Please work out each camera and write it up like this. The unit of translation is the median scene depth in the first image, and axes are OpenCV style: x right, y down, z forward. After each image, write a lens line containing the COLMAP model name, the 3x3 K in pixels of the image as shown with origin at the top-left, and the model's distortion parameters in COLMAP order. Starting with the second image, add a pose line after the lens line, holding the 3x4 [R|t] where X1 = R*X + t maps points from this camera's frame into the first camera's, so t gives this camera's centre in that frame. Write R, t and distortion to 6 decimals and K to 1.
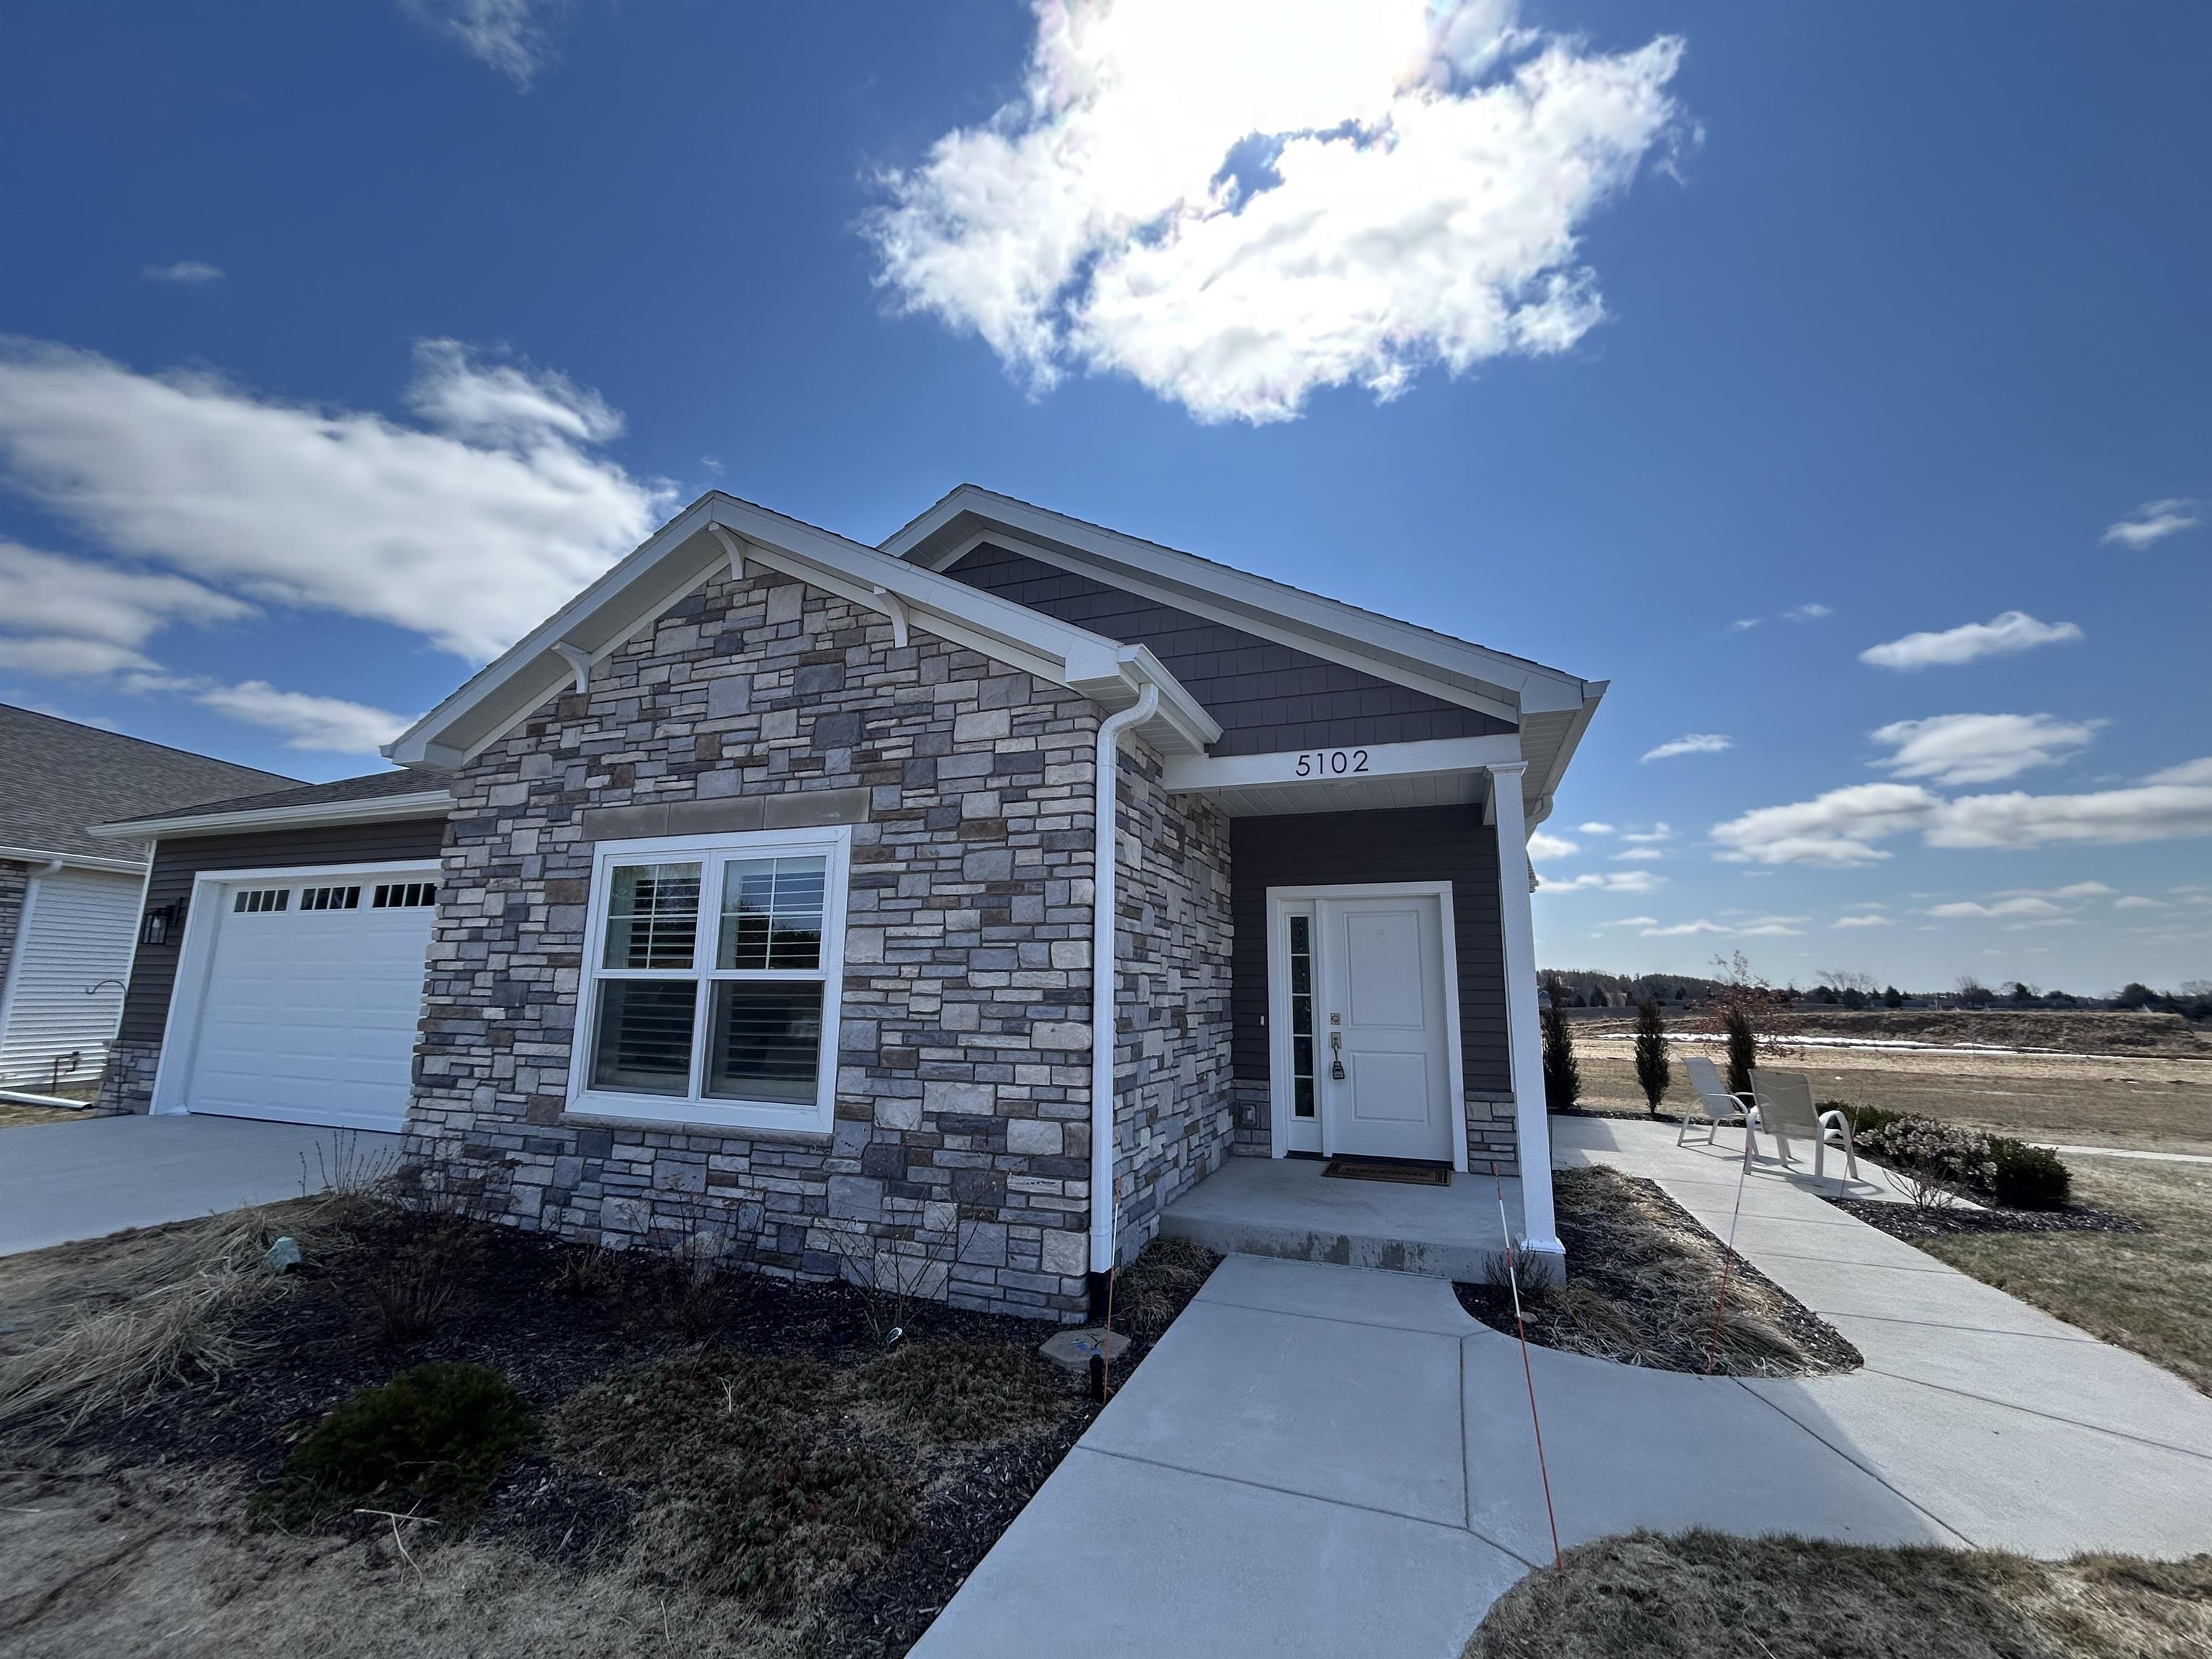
lens RADIAL K [[886.2, 0, 1106.0], [0, 886.2, 829.5], [0, 0, 1]] dist [0.020426, 0.000073]
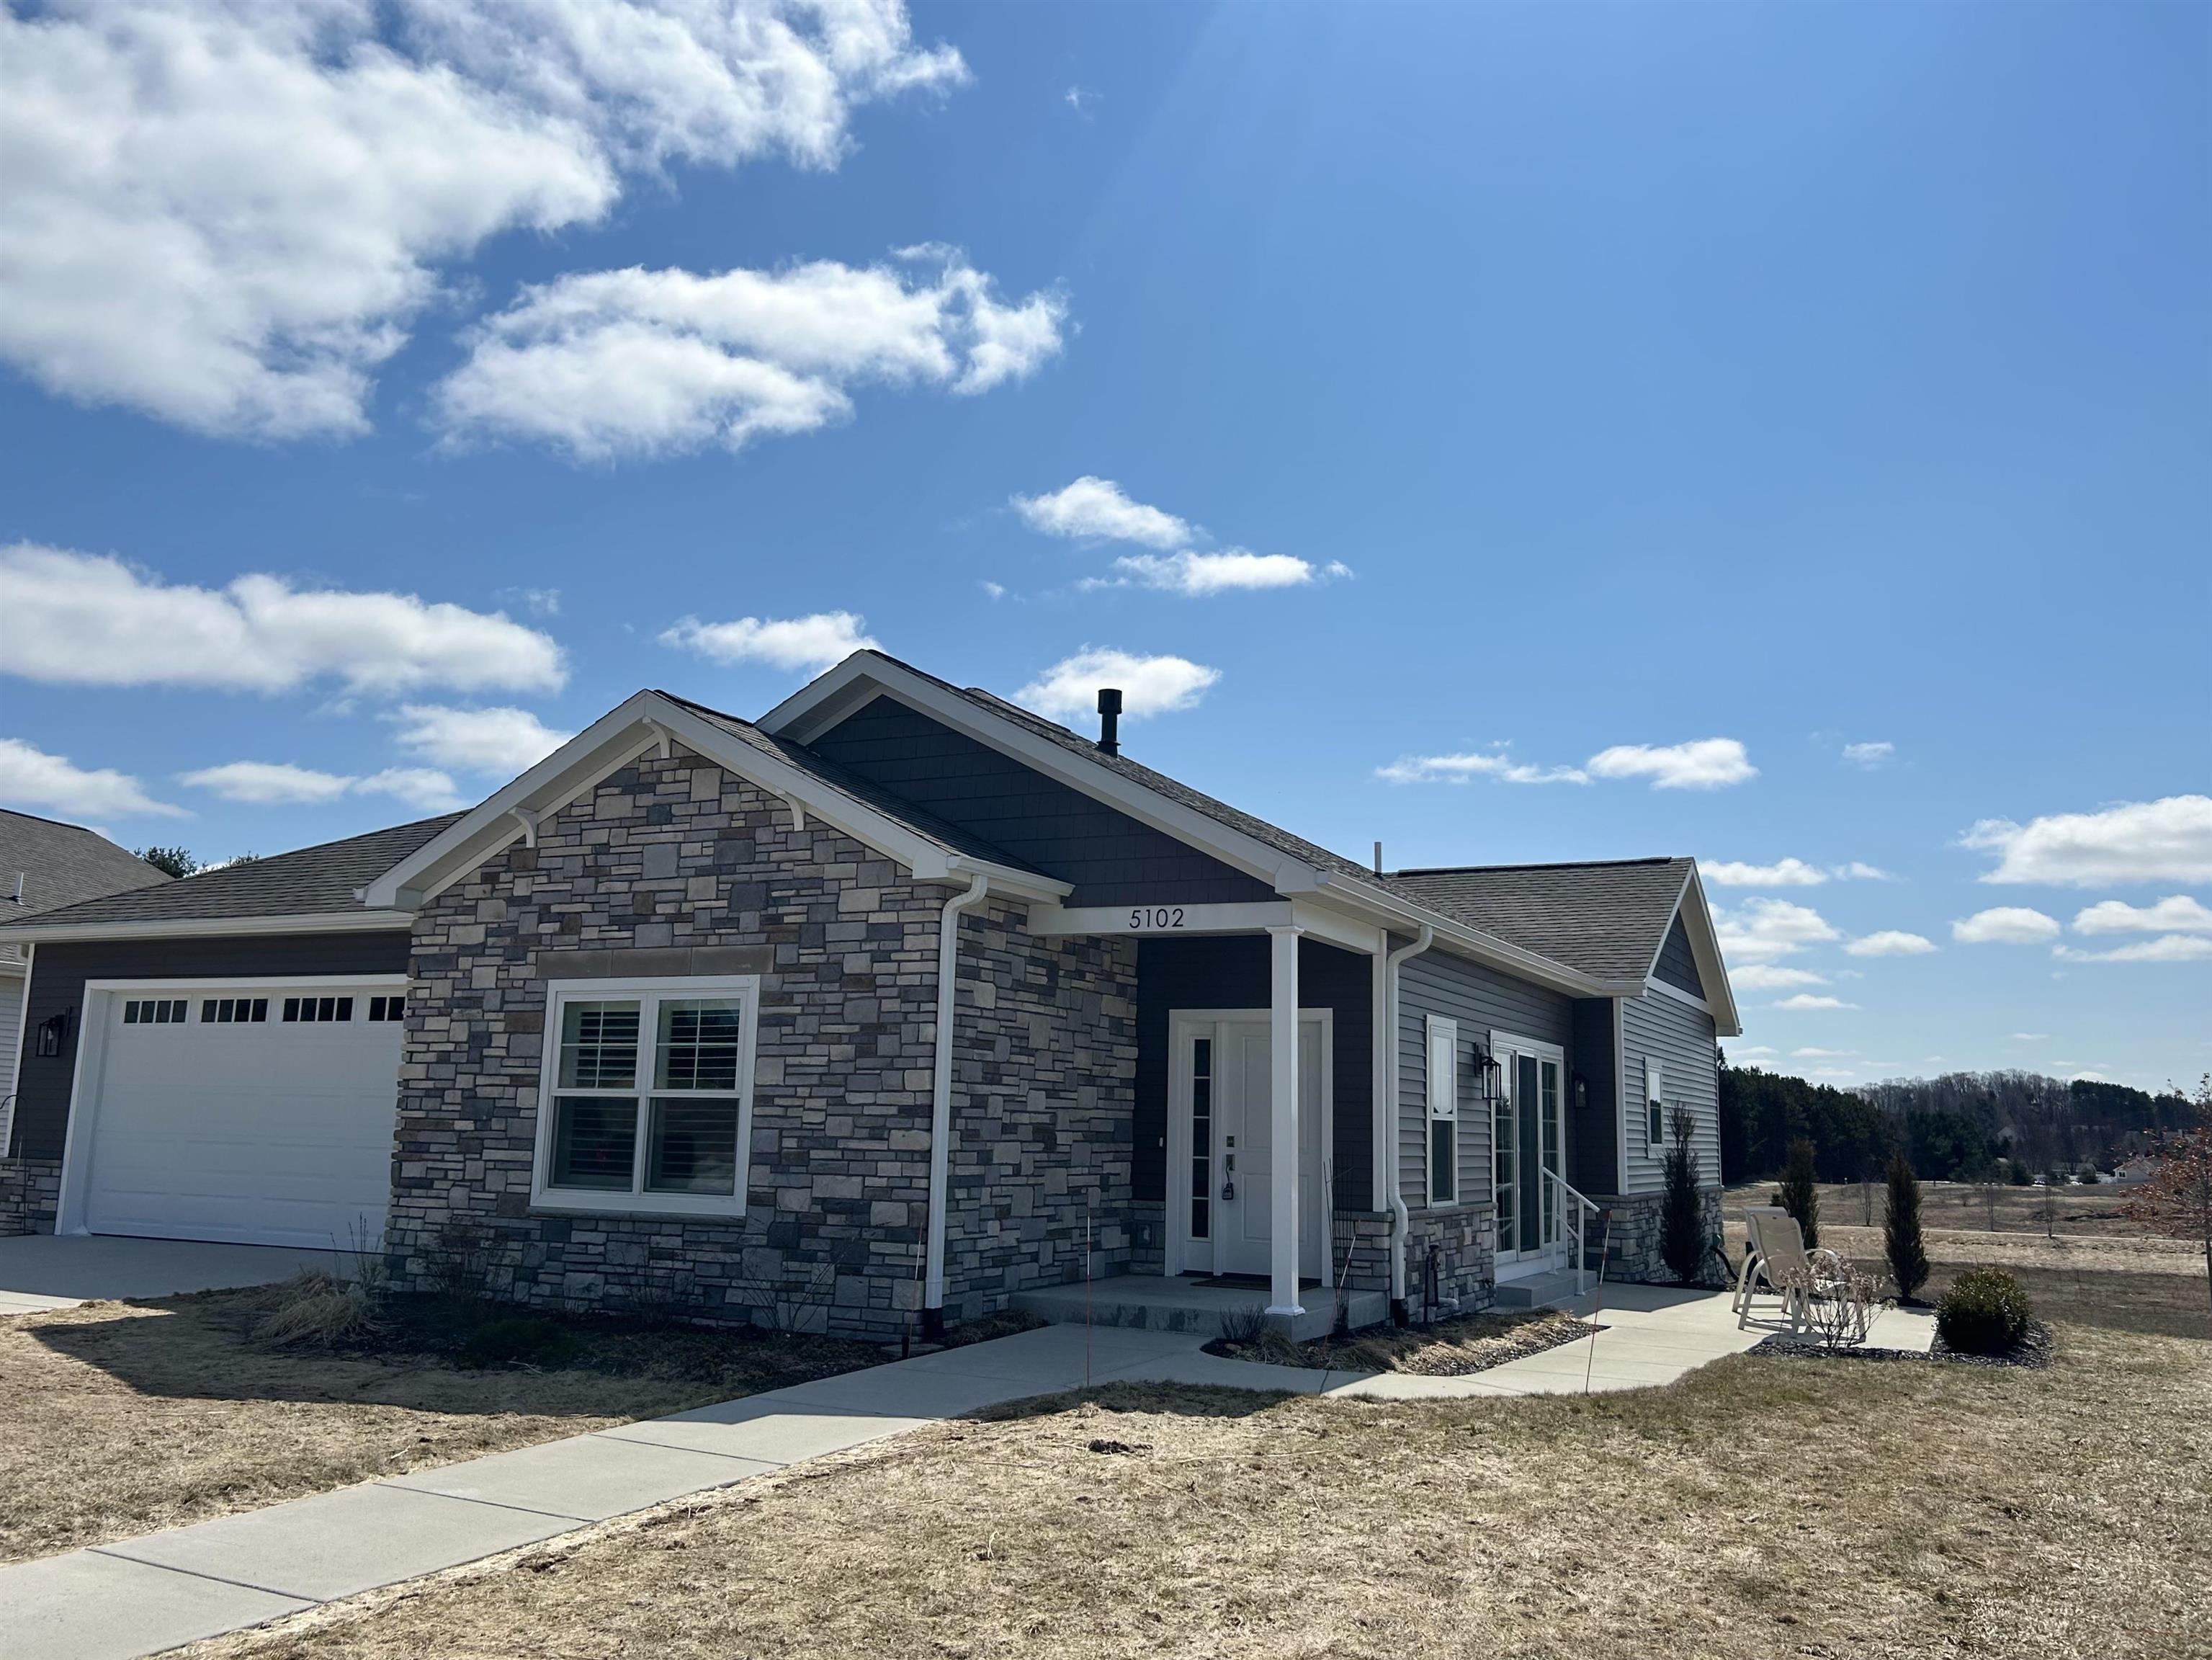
lens RADIAL K [[1768.7, 0, 1106.0], [0, 1768.7, 830.0], [0, 0, 1]] dist [0.174006, -0.163504]
pose [[0.994537, -0.003800, -0.104319, 0.439224], [0.005311, 0.999885, 0.014206, -0.229550], [0.104253, -0.014683, 0.994442, -1.375453]]
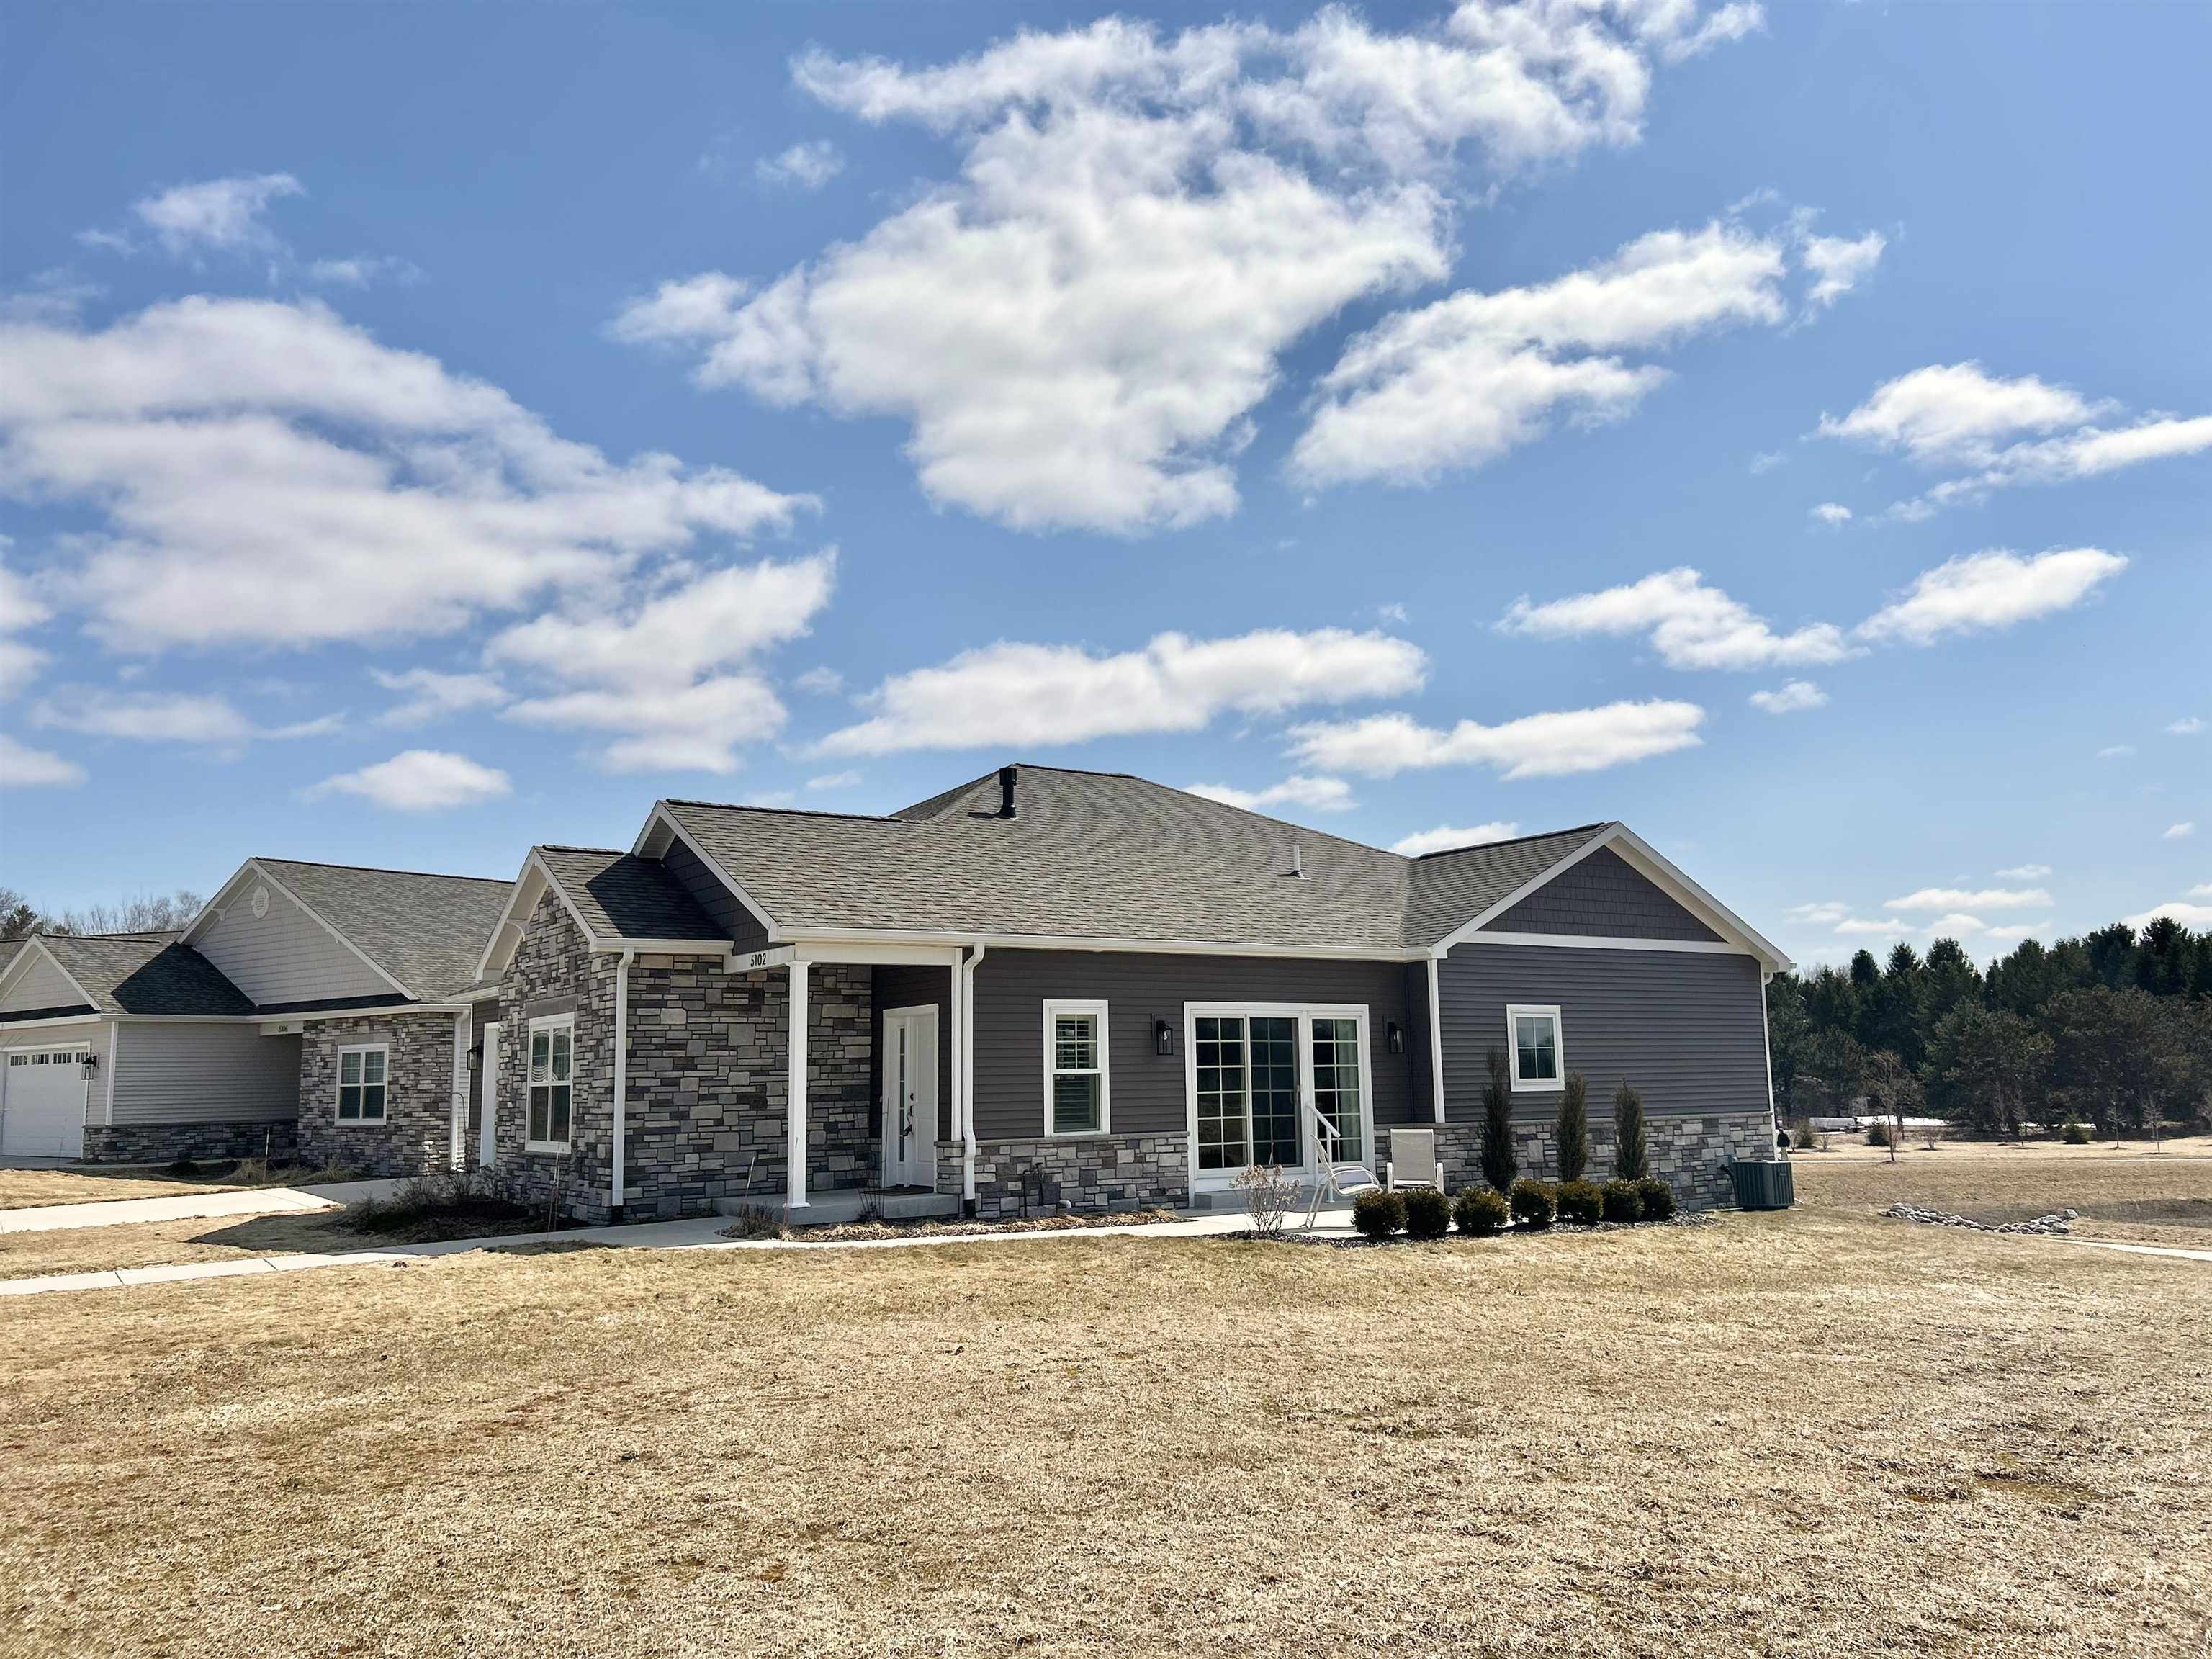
lens RADIAL K [[1651.5, 0, 1113.1], [0, 1651.5, 825.3], [0, 0, 1]] dist [0.133671, -0.244218]
pose [[0.813196, -0.110323, -0.571438, 2.911167], [0.130211, 0.991467, -0.006115, -0.239808], [0.567237, -0.069435, 0.820622, -1.430934]]
